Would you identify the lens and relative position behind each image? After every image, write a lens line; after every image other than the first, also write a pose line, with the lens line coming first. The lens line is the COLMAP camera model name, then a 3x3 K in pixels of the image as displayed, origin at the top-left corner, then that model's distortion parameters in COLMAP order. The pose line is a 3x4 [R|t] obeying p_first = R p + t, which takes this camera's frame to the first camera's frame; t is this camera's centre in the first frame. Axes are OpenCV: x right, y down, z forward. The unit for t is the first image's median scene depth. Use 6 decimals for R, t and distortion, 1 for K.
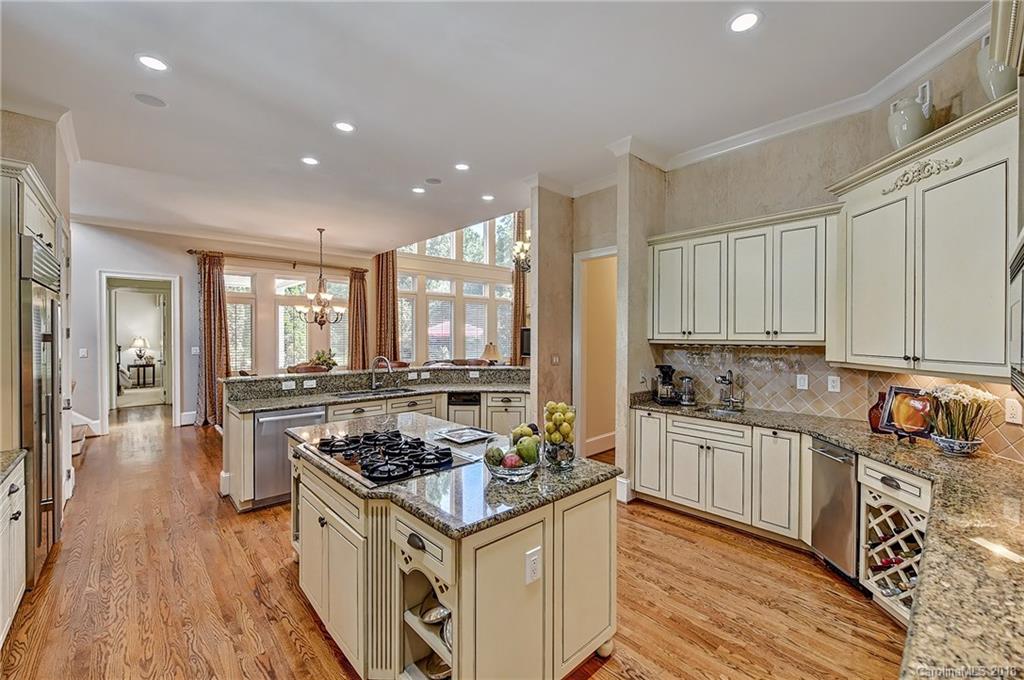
lens RADIAL K [[420.9, 0, 520.8], [0, 420.9, 342.3], [0, 0, 1]] dist [-0.001646, -0.000079]
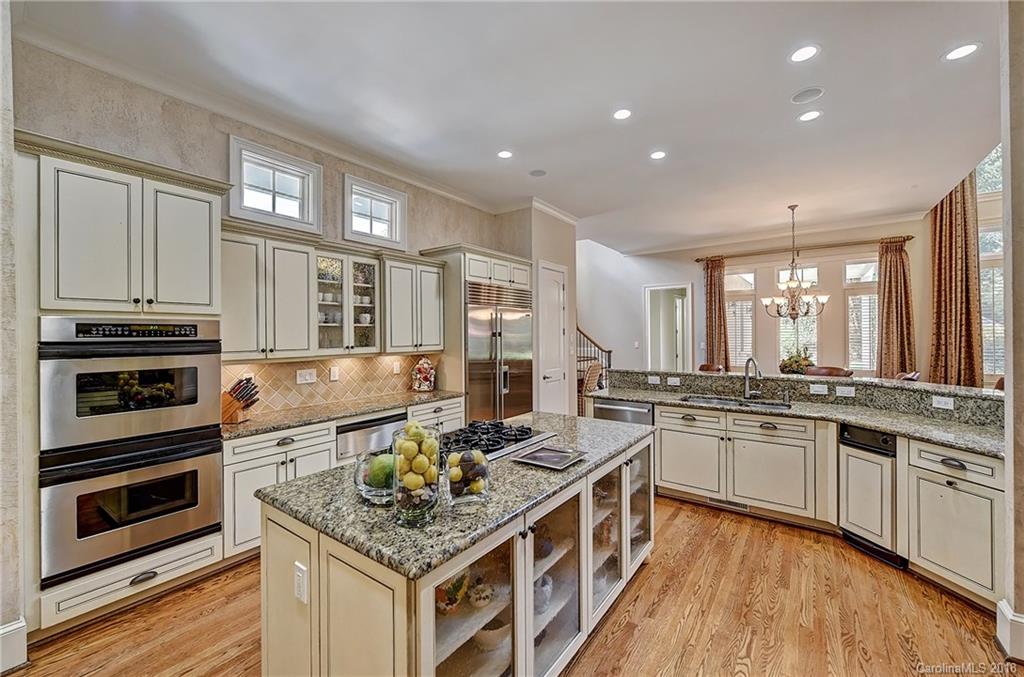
lens RADIAL K [[408.4, 0, 516.9], [0, 408.4, 331.3], [0, 0, 1]] dist [0.002380, -0.000570]
pose [[0.182470, -0.010606, -0.983154, 0.296128], [-0.009973, 0.999870, -0.012638, -0.000336], [0.983161, 0.012111, 0.182341, 0.391502]]
